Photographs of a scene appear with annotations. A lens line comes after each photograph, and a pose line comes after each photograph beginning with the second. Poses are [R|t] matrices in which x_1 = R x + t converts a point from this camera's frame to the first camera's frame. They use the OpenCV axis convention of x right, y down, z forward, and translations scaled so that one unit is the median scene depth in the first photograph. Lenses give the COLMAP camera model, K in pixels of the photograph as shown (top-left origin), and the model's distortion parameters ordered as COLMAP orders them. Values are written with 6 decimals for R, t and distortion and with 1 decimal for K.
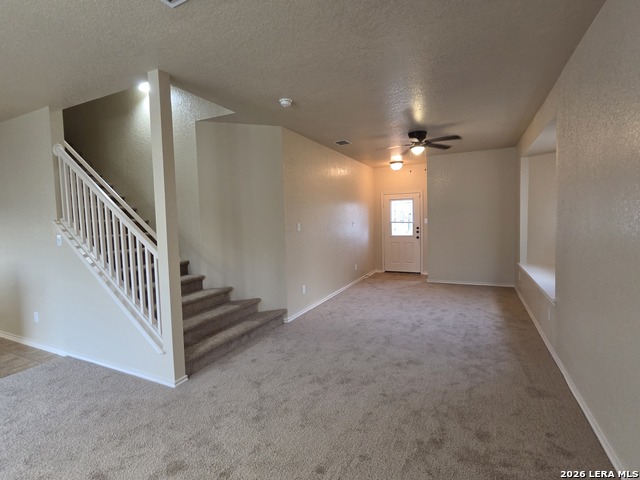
lens RADIAL K [[319.5, 0, 316.0], [0, 319.5, 237.6], [0, 0, 1]] dist [-0.002164, 0.000652]
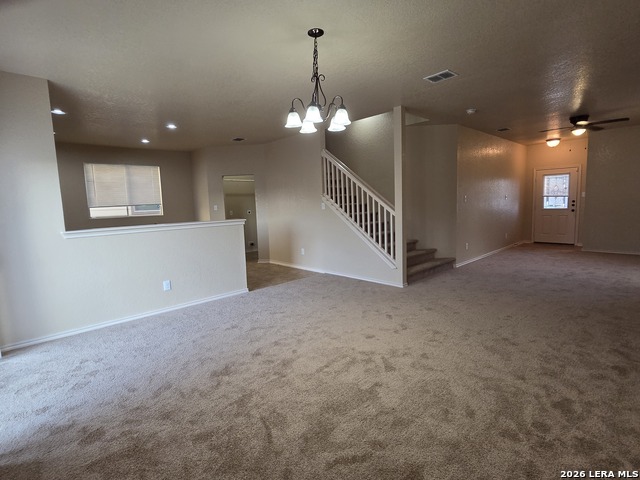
lens RADIAL K [[319.5, 0, 316.0], [0, 319.5, 237.6], [0, 0, 1]] dist [-0.002164, 0.000652]
pose [[0.934466, 0.031670, -0.354640, -0.145378], [-0.009406, 0.997884, 0.064328, 0.044610], [0.355927, -0.056777, 0.932787, -0.430212]]
